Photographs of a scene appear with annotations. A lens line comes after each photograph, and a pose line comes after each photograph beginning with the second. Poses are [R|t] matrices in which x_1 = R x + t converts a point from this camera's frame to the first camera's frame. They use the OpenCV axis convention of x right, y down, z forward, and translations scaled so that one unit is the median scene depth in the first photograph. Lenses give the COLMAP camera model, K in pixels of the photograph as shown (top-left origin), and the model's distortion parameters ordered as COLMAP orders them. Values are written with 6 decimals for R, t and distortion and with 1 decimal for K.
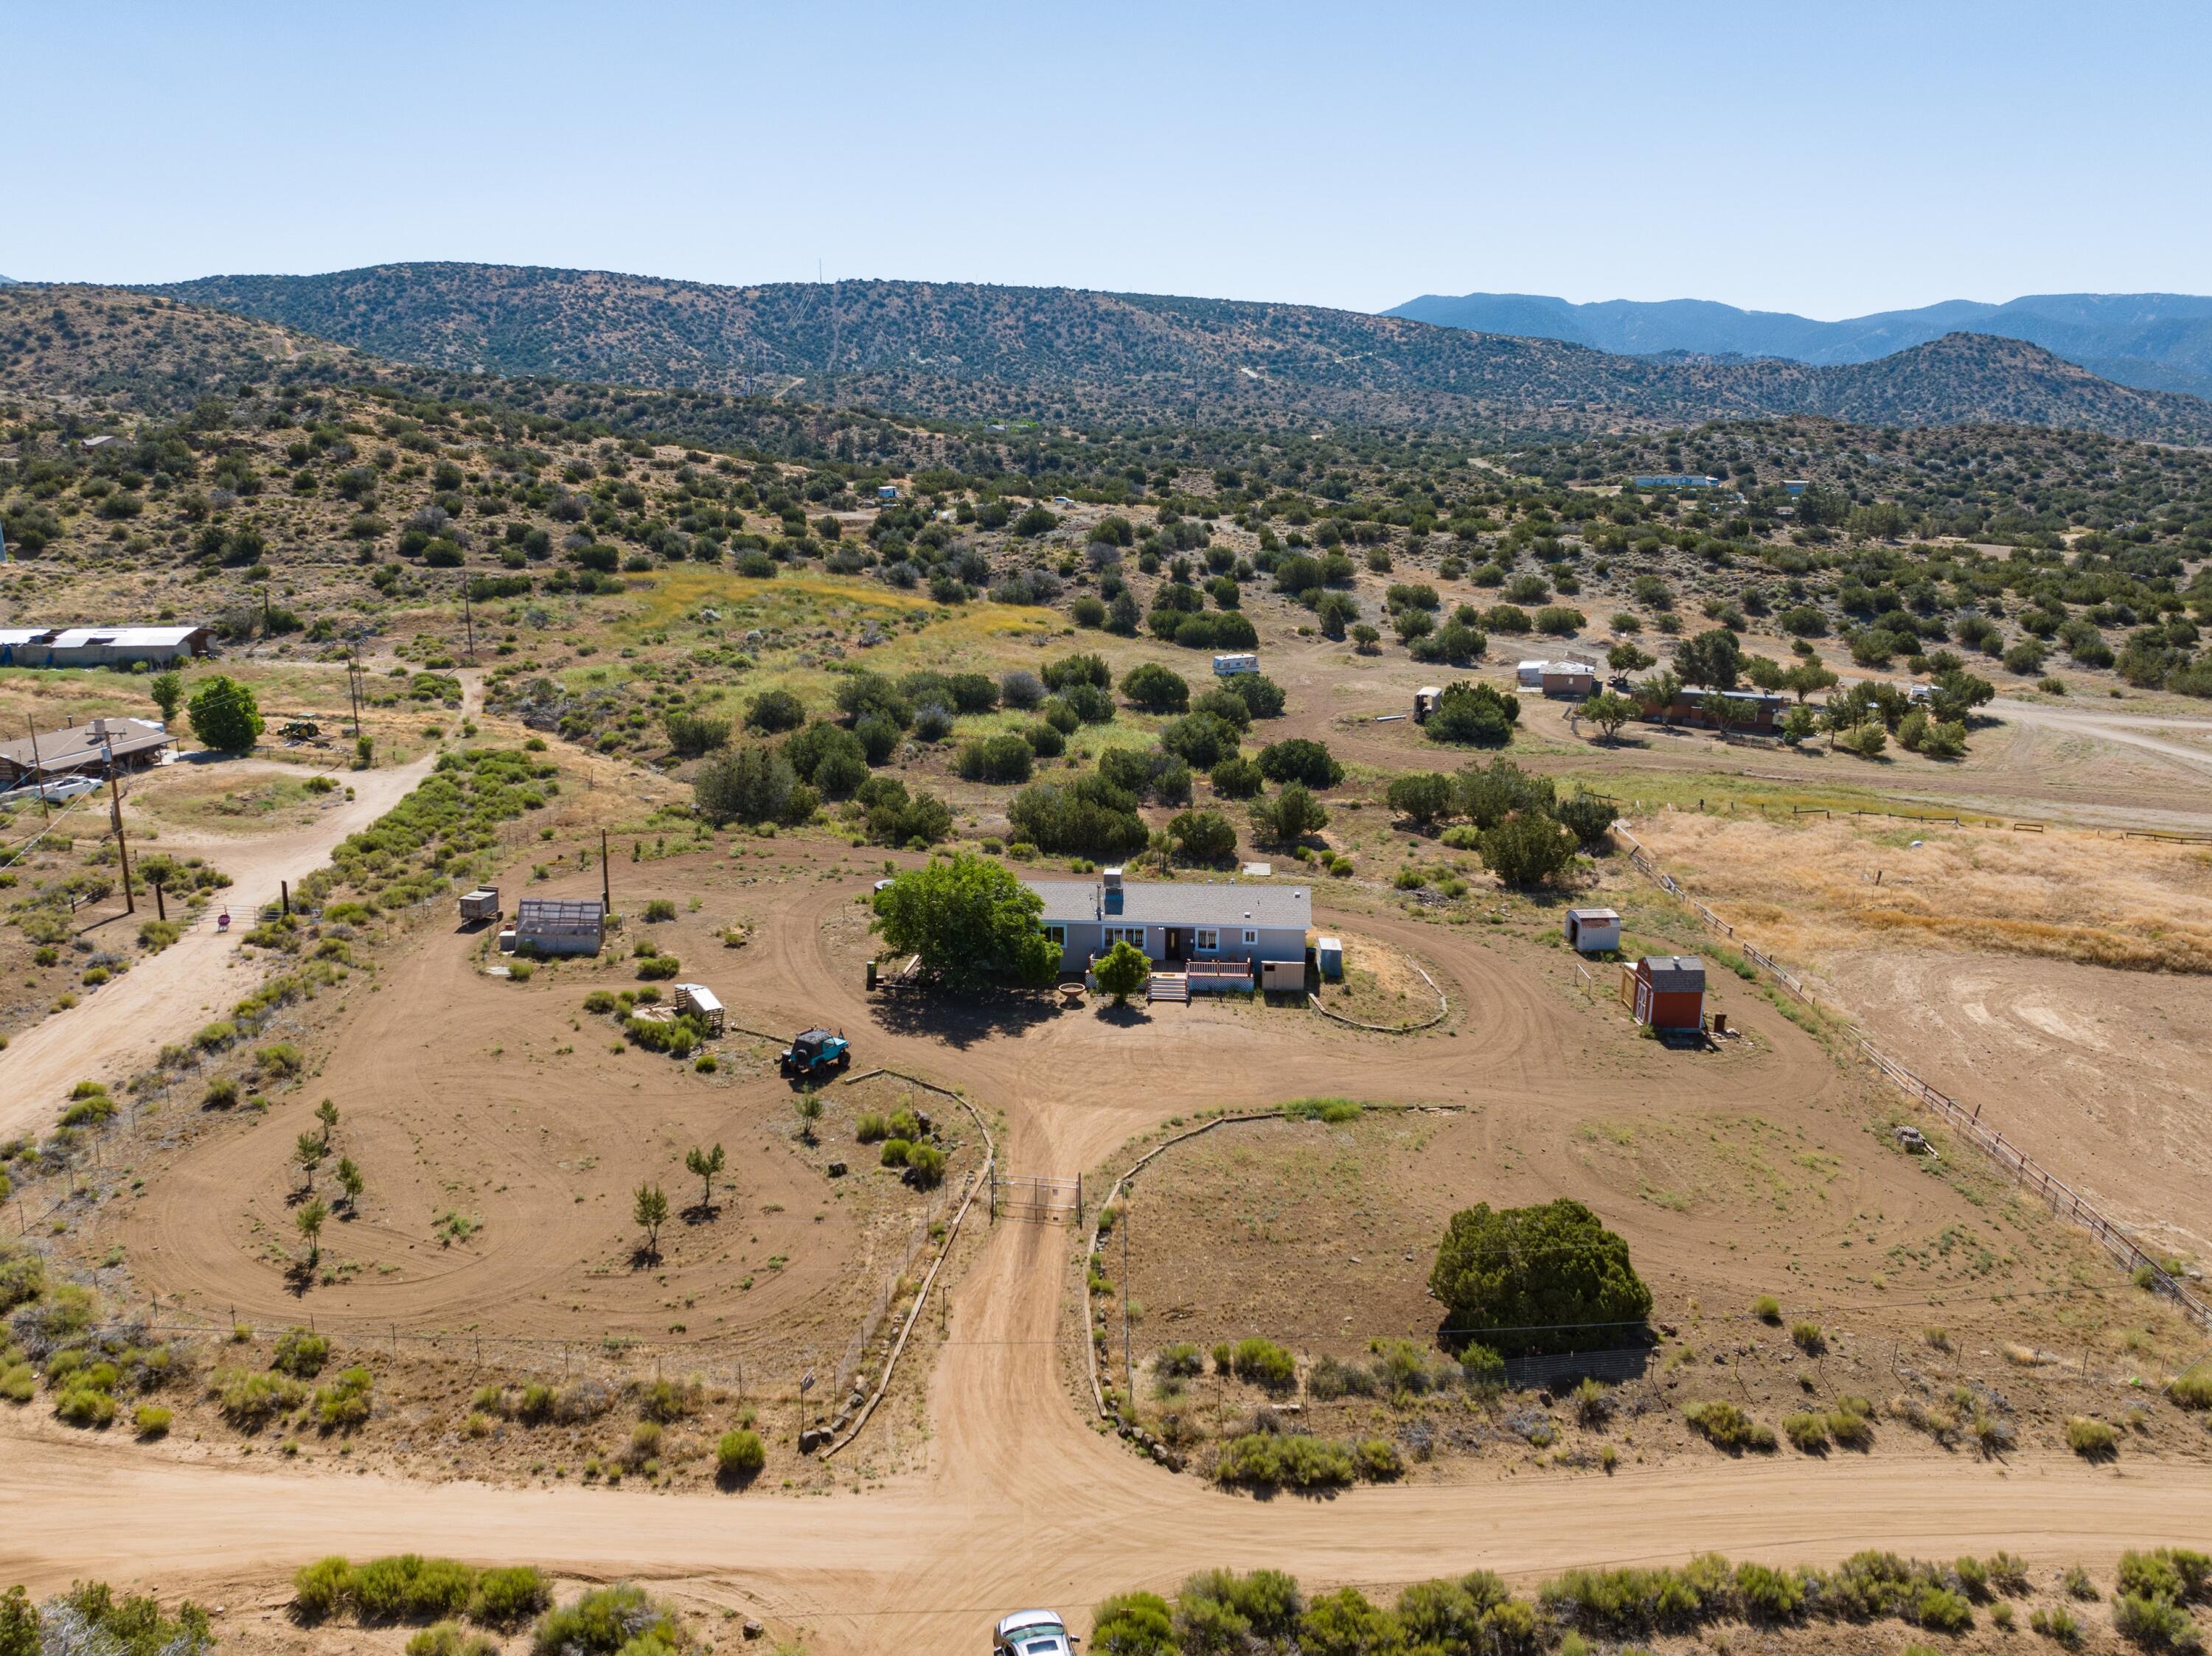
lens RADIAL K [[1689.9, 0, 1105.5], [0, 1689.9, 918.3], [0, 0, 1]] dist [-0.048751, 0.015418]
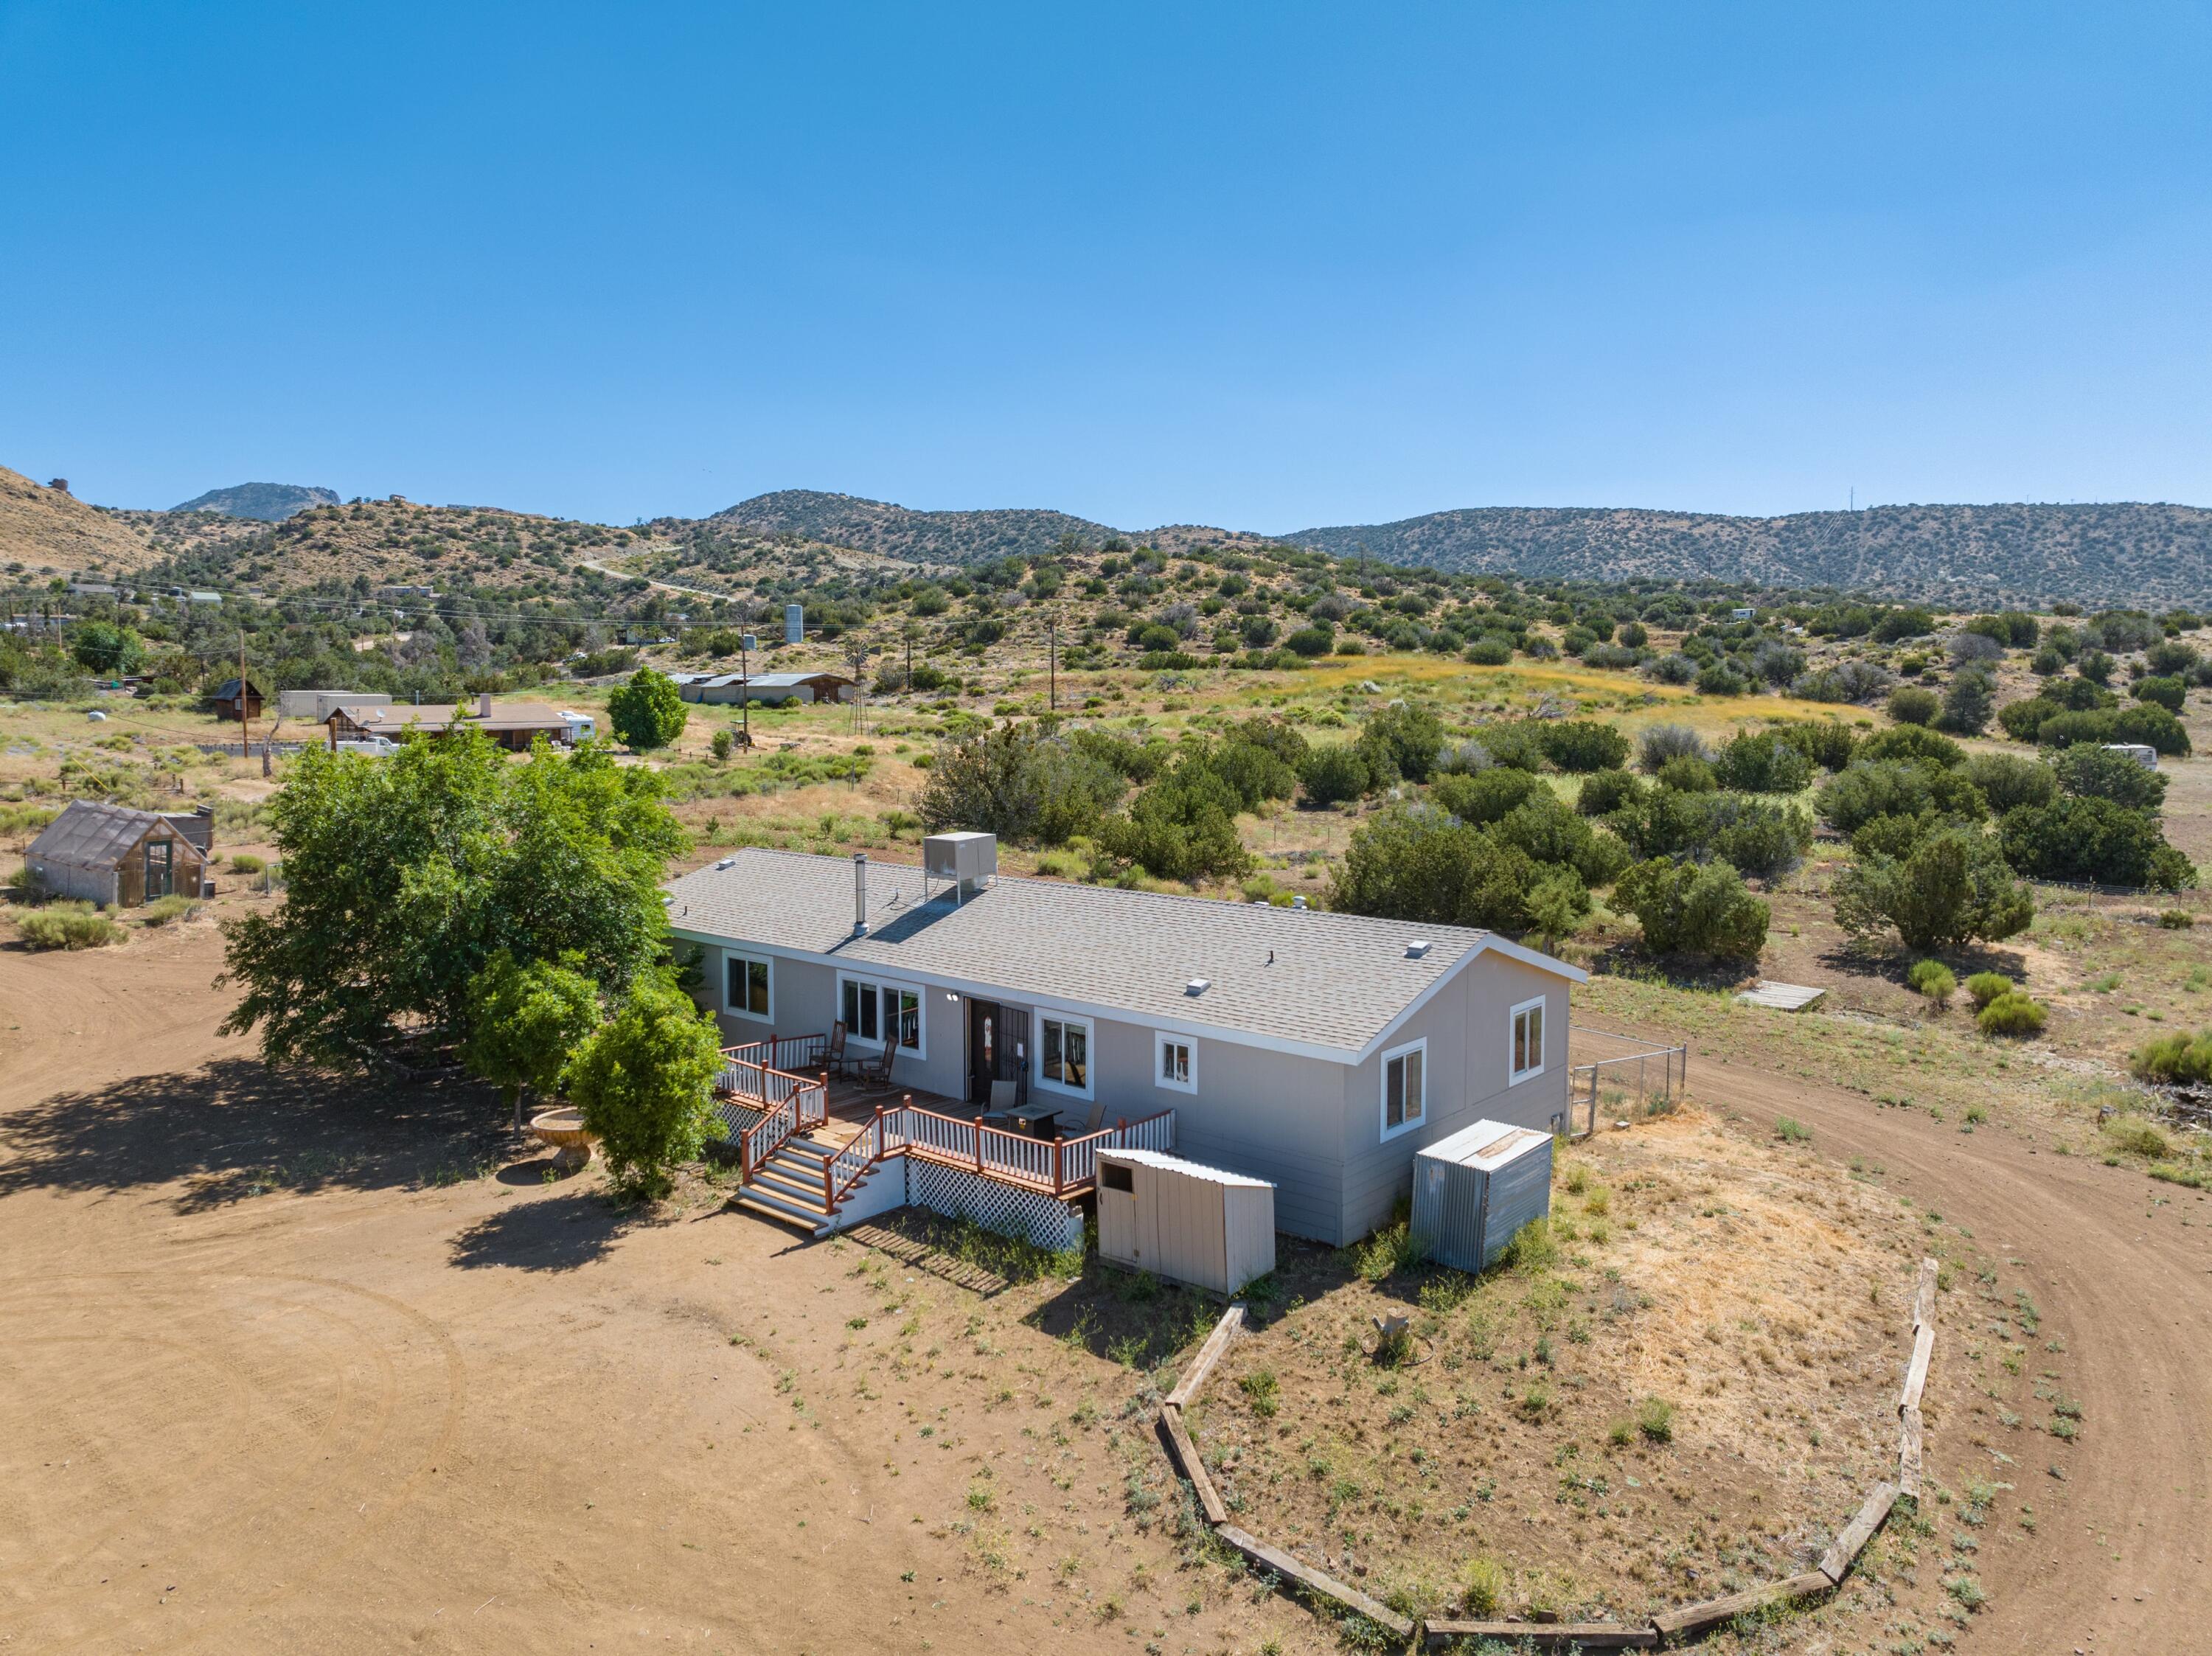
lens RADIAL K [[1552.3, 0, 1106.0], [0, 1552.3, 828.0], [0, 0, 1]] dist [-0.038581, -0.000647]
pose [[0.811941, 0.055195, -0.581124, 0.032519], [-0.160462, 0.978273, -0.131280, 0.001248], [0.561252, 0.199840, 0.803157, 0.112896]]
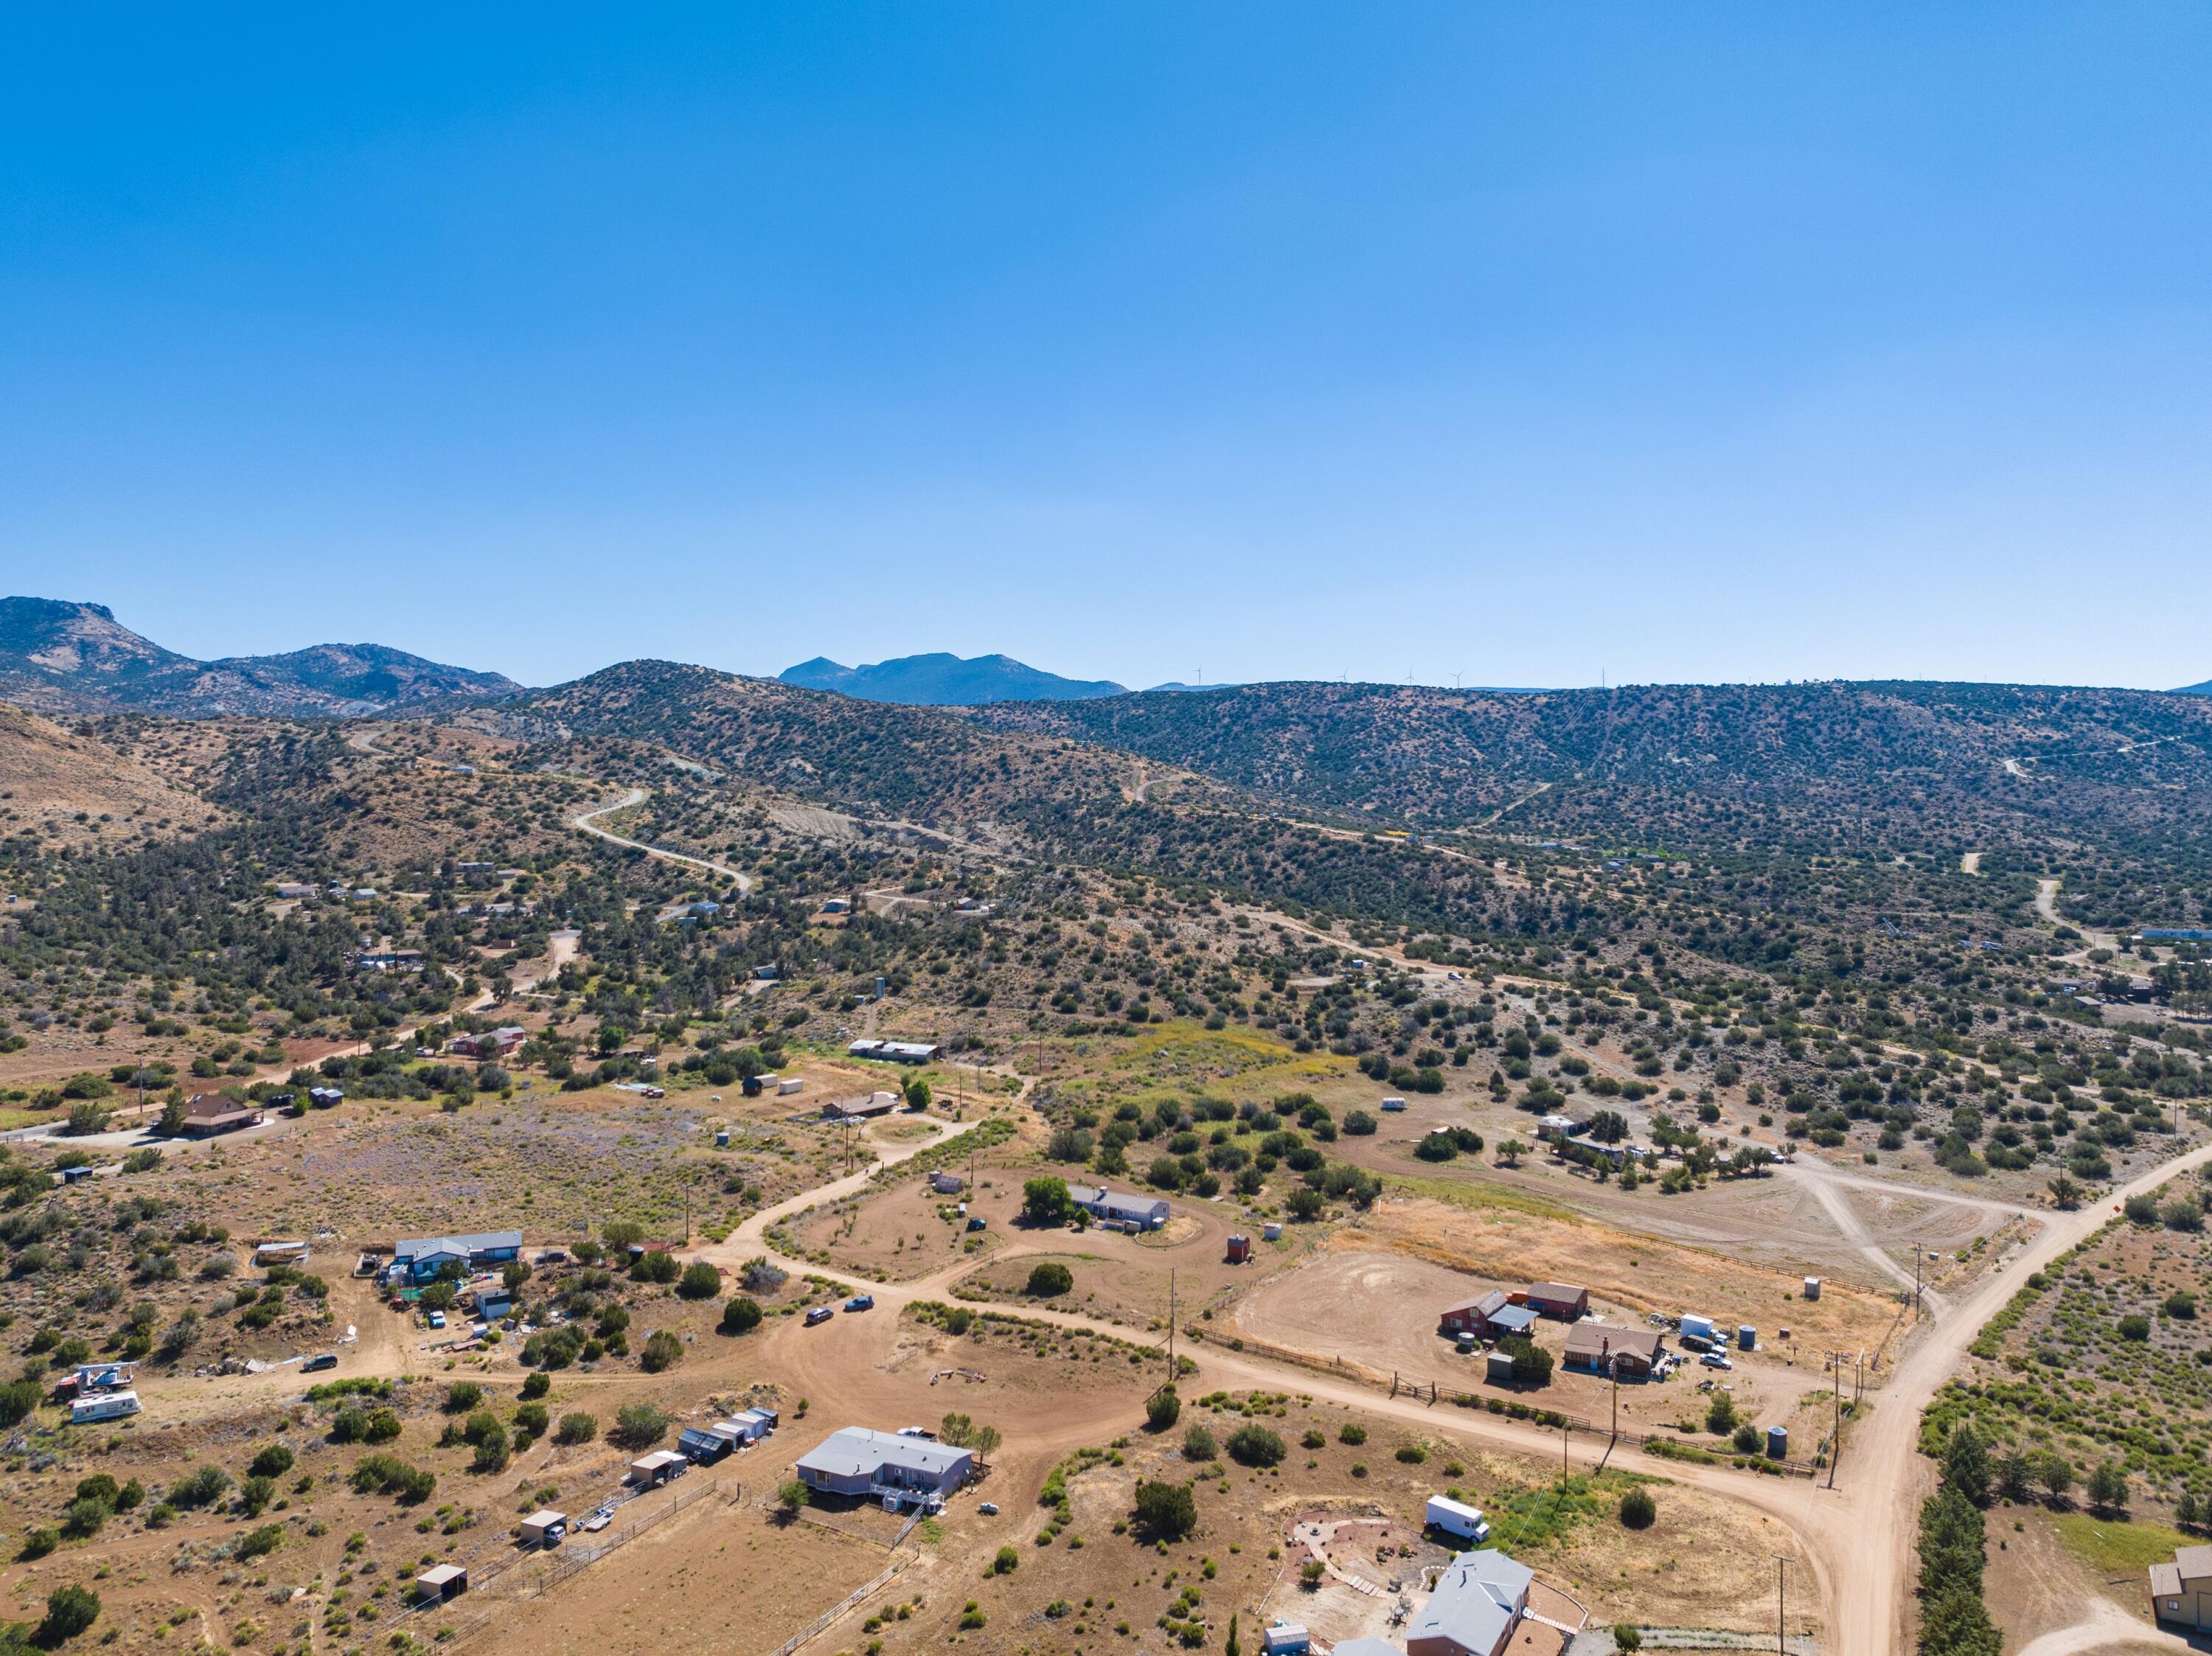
lens RADIAL K [[1684.8, 0, 1106.5], [0, 1684.8, 744.8], [0, 0, 1]] dist [-0.009358, -0.059640]
pose [[0.873613, -0.011768, -0.486480, 0.228986], [-0.130448, 0.957455, -0.257418, -0.001658], [0.468812, 0.288344, 0.834909, -0.273826]]
